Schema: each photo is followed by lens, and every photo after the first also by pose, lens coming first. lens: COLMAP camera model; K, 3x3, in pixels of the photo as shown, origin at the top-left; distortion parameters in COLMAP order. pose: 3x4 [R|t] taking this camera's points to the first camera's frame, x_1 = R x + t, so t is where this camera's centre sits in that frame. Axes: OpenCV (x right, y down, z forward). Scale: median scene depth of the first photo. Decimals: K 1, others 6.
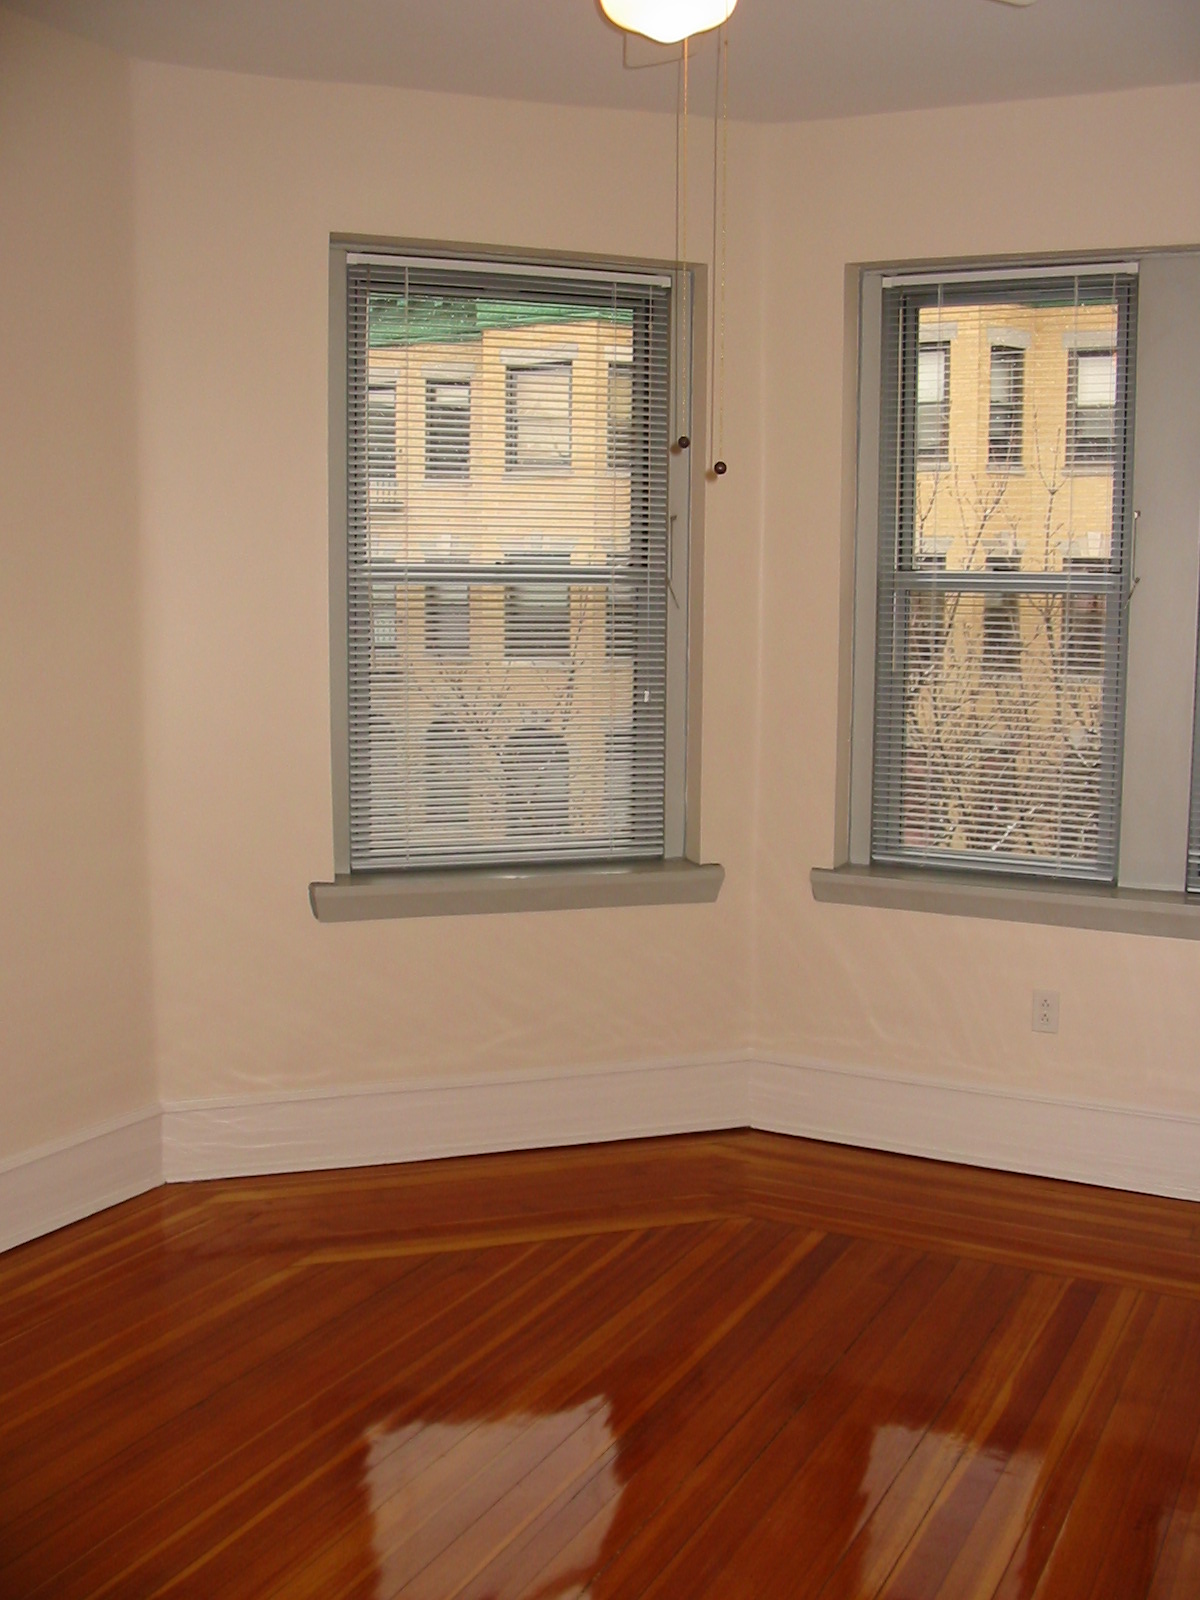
lens RADIAL K [[1747.1, 0, 602.7], [0, 1747.1, 817.2], [0, 0, 1]] dist [-0.169010, 0.169370]
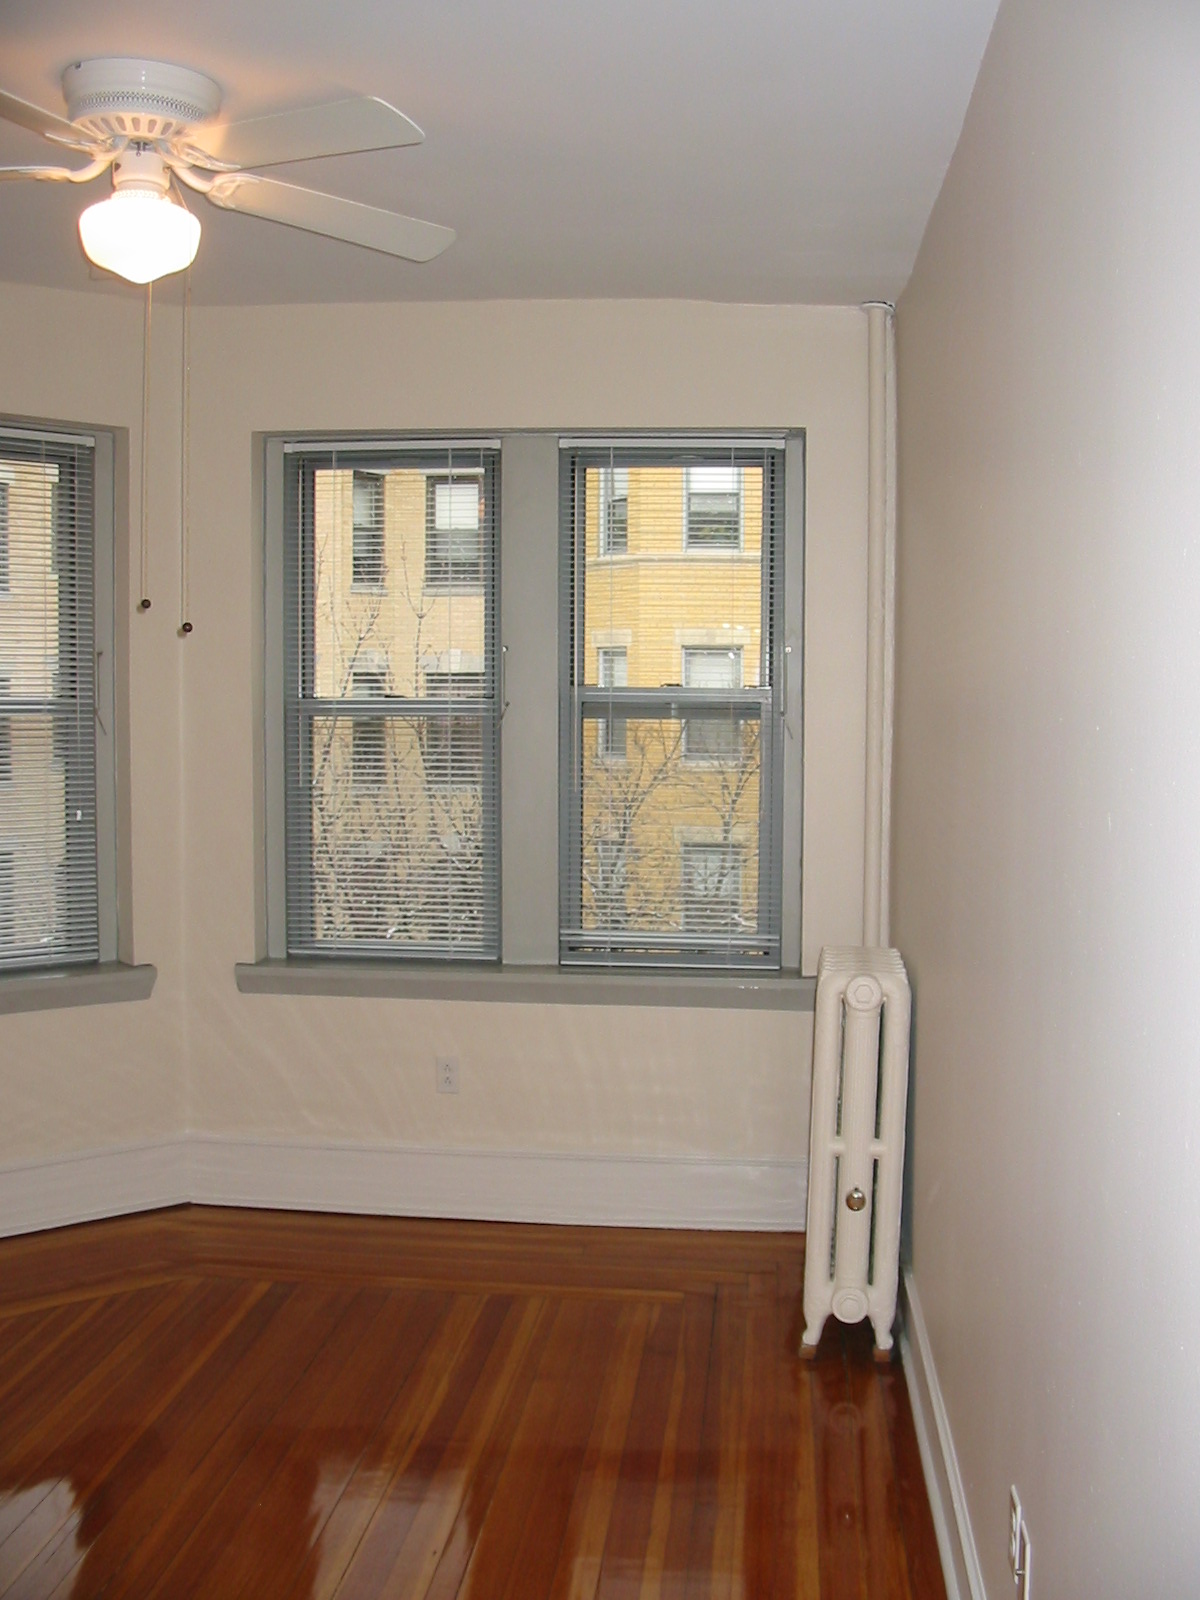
lens RADIAL K [[1747.1, 0, 602.7], [0, 1747.1, 817.2], [0, 0, 1]] dist [-0.169010, 0.169370]
pose [[0.935190, -0.029342, 0.352929, -0.051001], [0.052164, 0.997105, -0.055327, 0.009559], [-0.350284, 0.070151, 0.934013, -0.133777]]
